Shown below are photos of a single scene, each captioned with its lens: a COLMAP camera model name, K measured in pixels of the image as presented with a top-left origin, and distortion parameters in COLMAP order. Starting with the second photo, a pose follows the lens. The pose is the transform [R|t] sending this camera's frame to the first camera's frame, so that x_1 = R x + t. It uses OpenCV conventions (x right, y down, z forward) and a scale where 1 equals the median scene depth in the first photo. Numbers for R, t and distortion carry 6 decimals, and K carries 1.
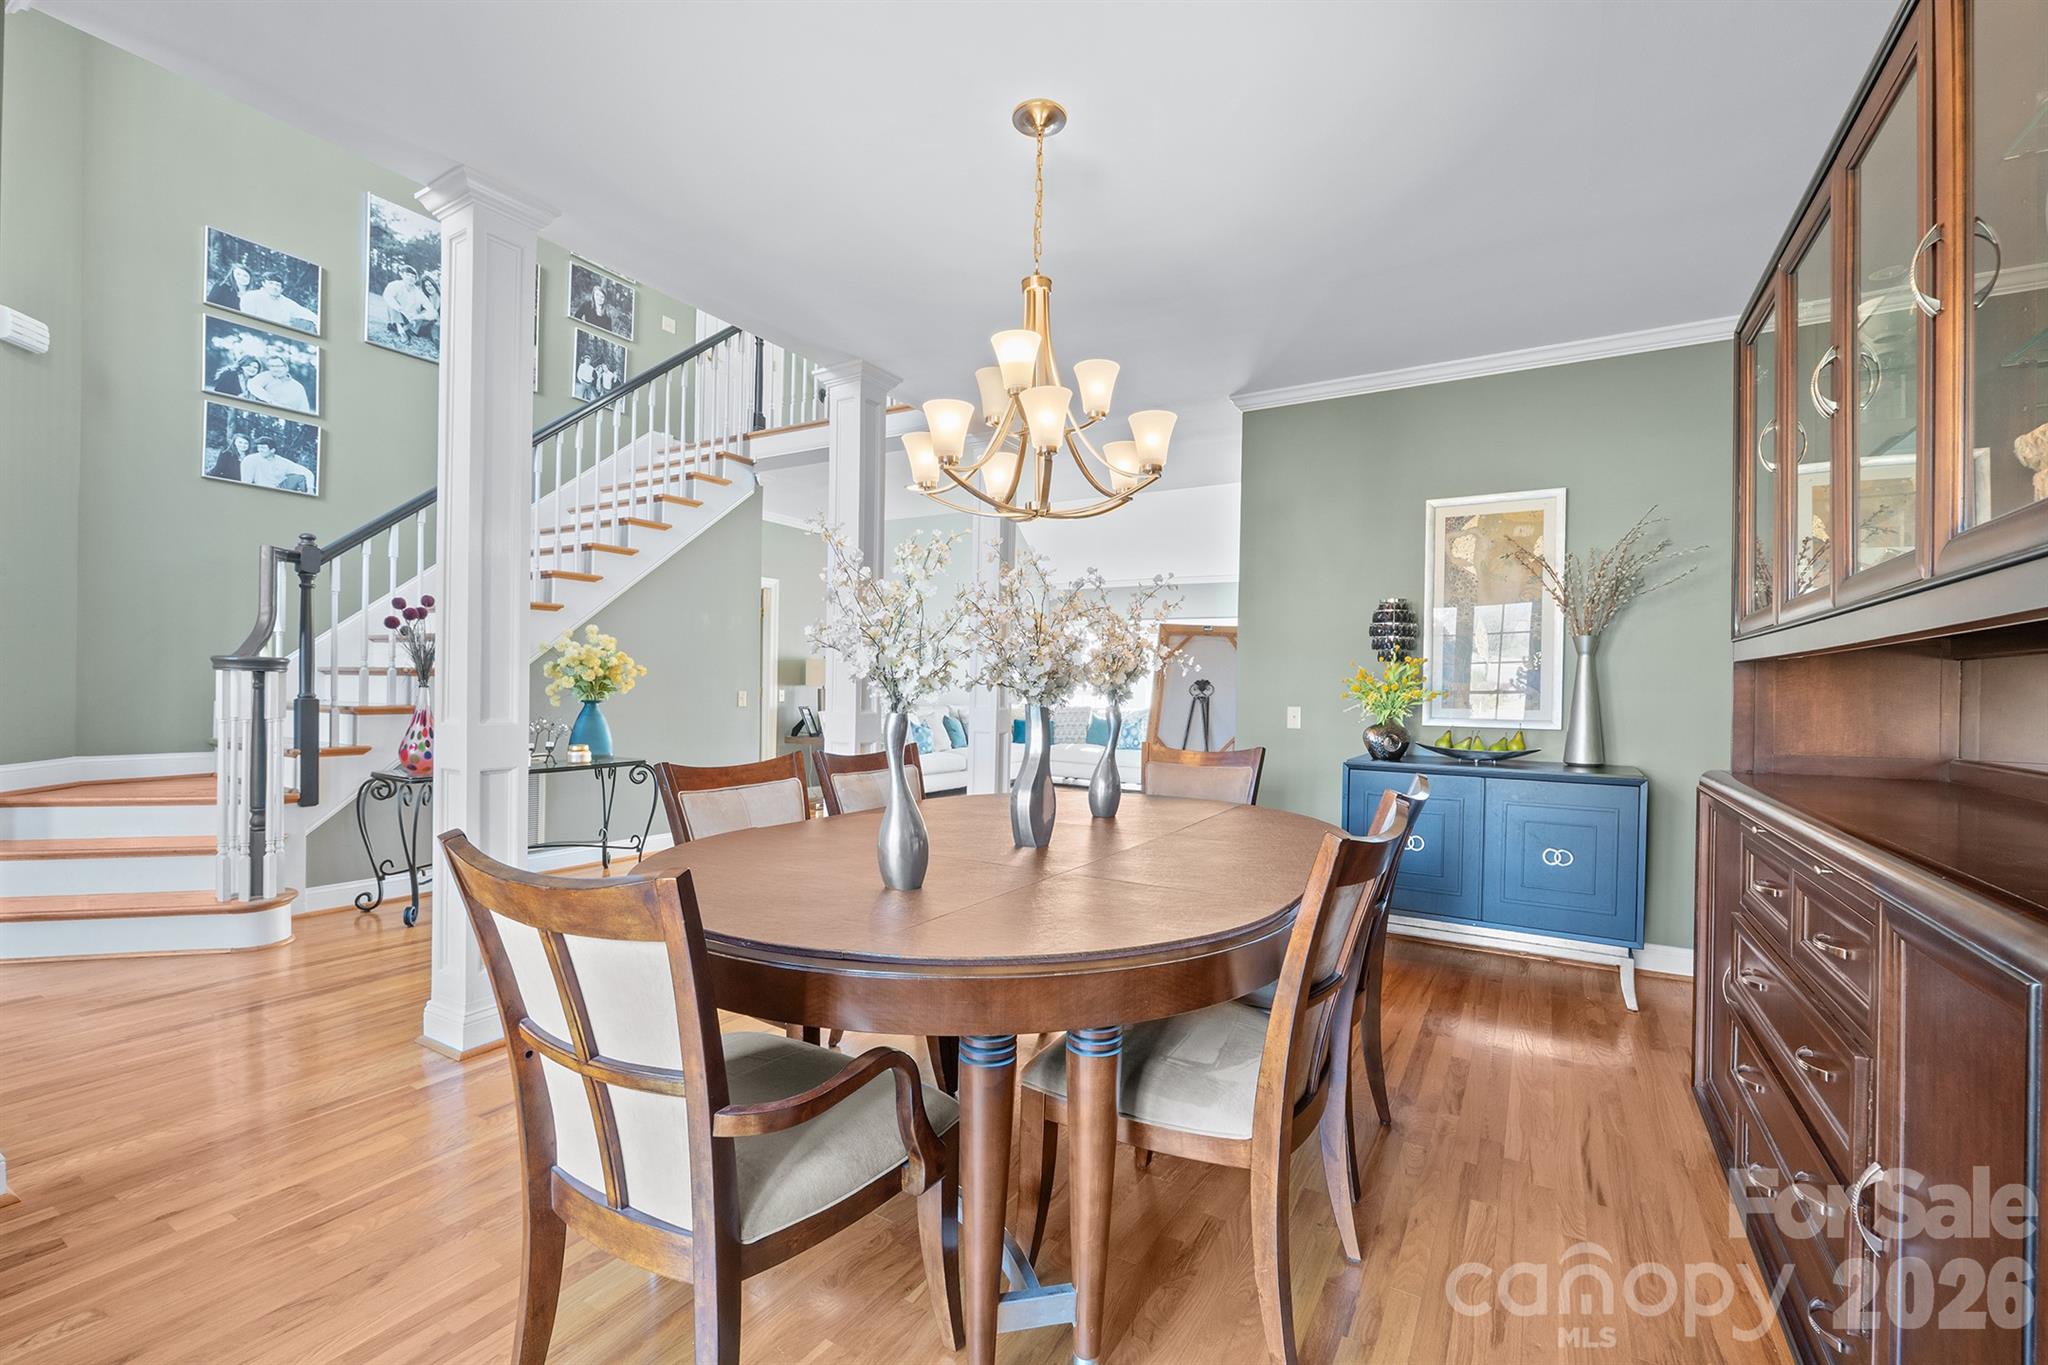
lens RADIAL K [[860.3, 0, 1017.1], [0, 860.3, 687.2], [0, 0, 1]] dist [-0.003526, -0.001183]
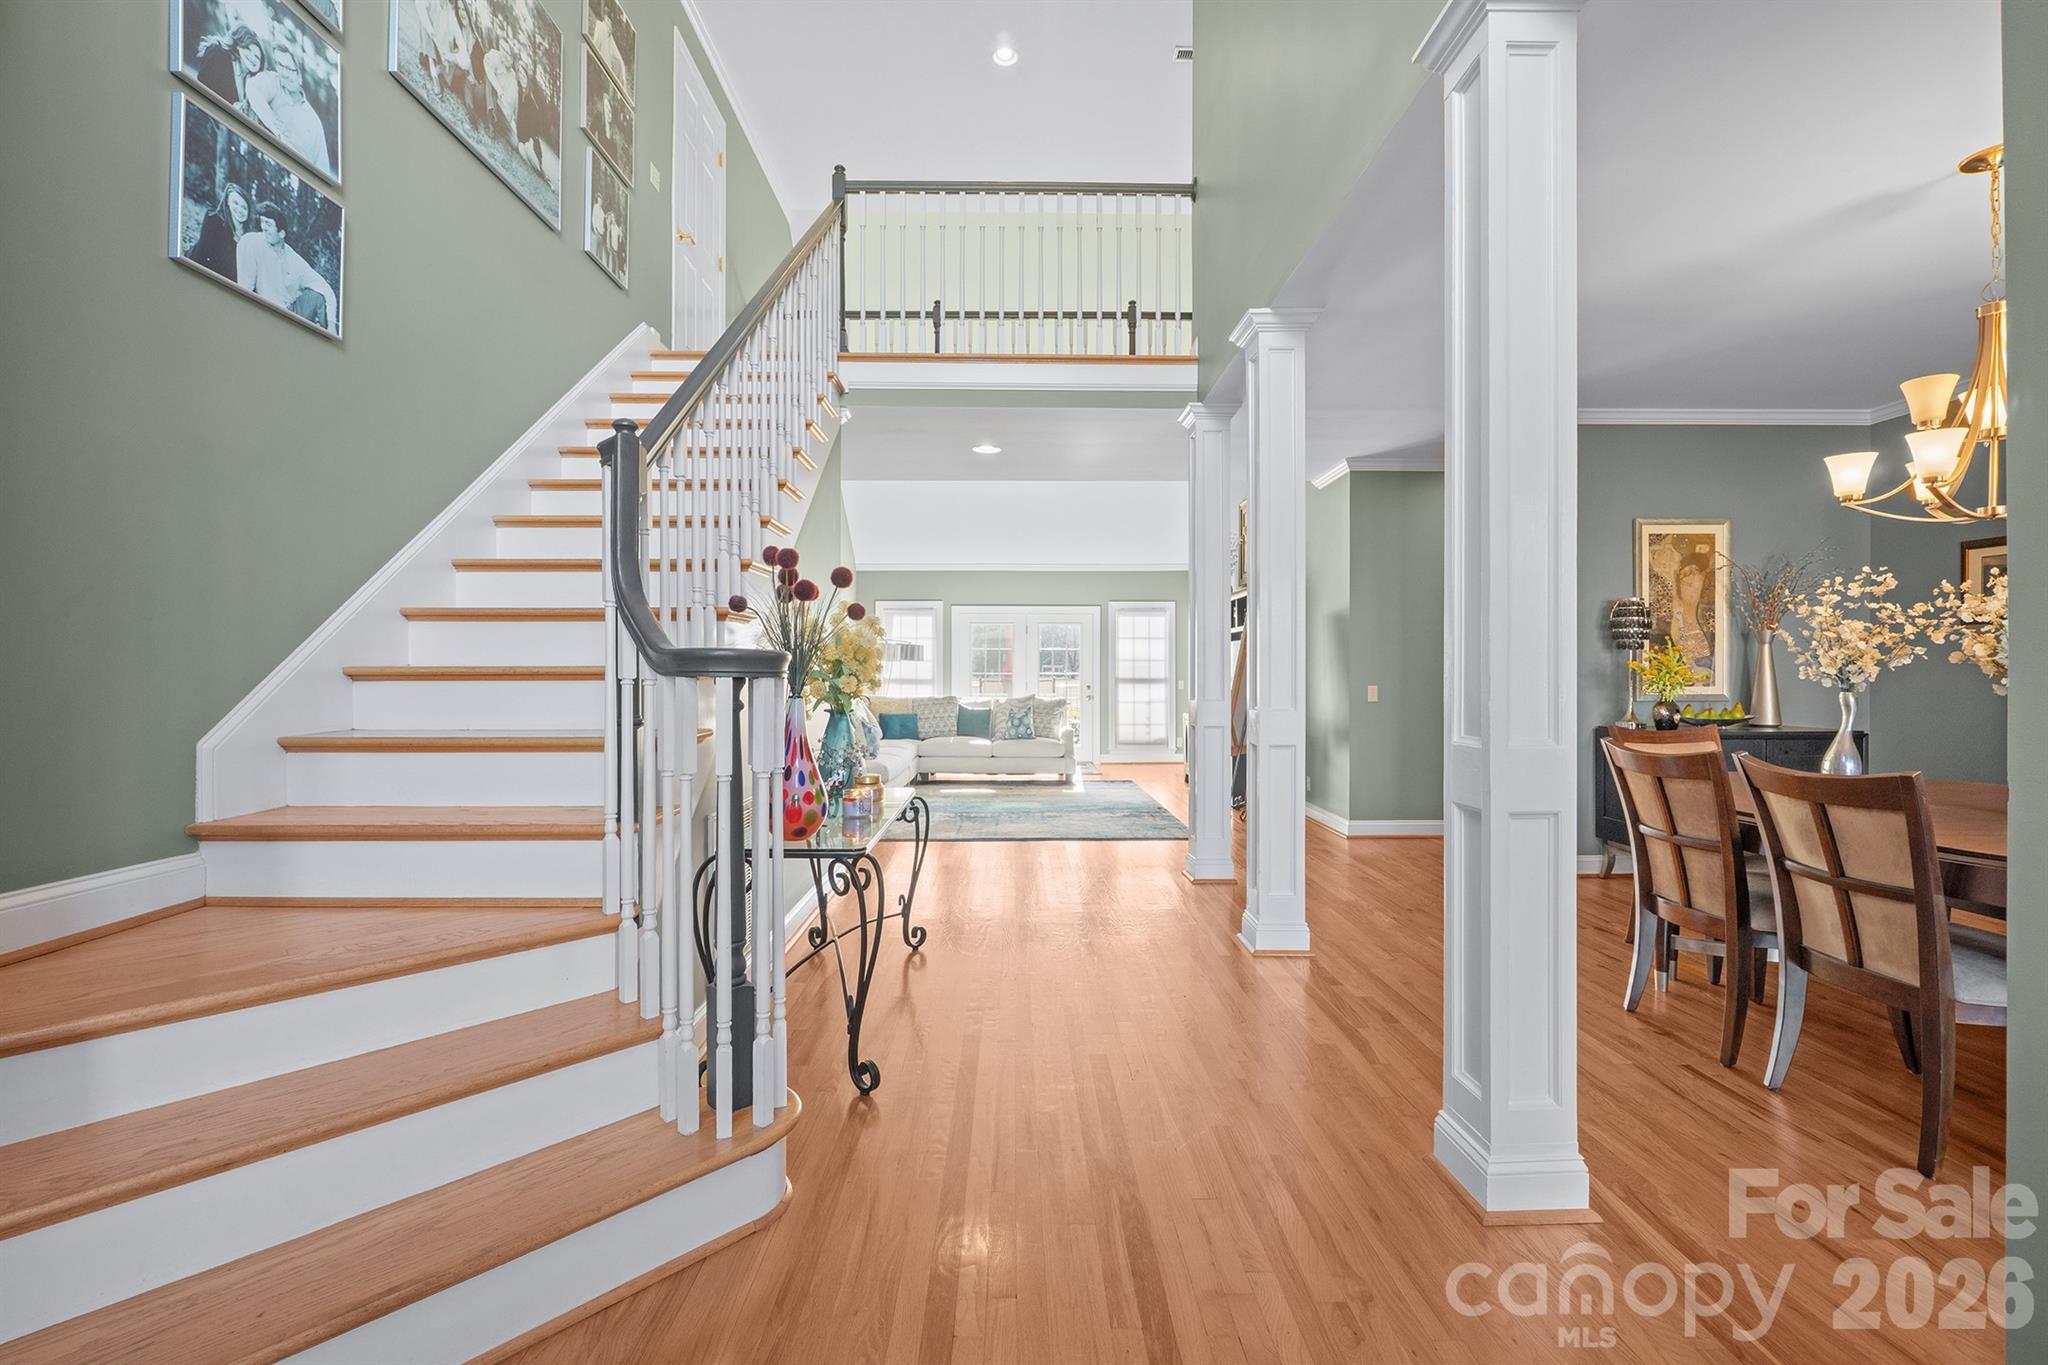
lens RADIAL K [[860.3, 0, 1021.0], [0, 860.3, 669.5], [0, 0, 1]] dist [-0.003526, -0.001183]
pose [[0.848894, -0.016492, 0.528305, -0.784309], [0.018206, 0.999832, 0.001958, -0.016531], [-0.528249, 0.007956, 0.849052, 0.358730]]
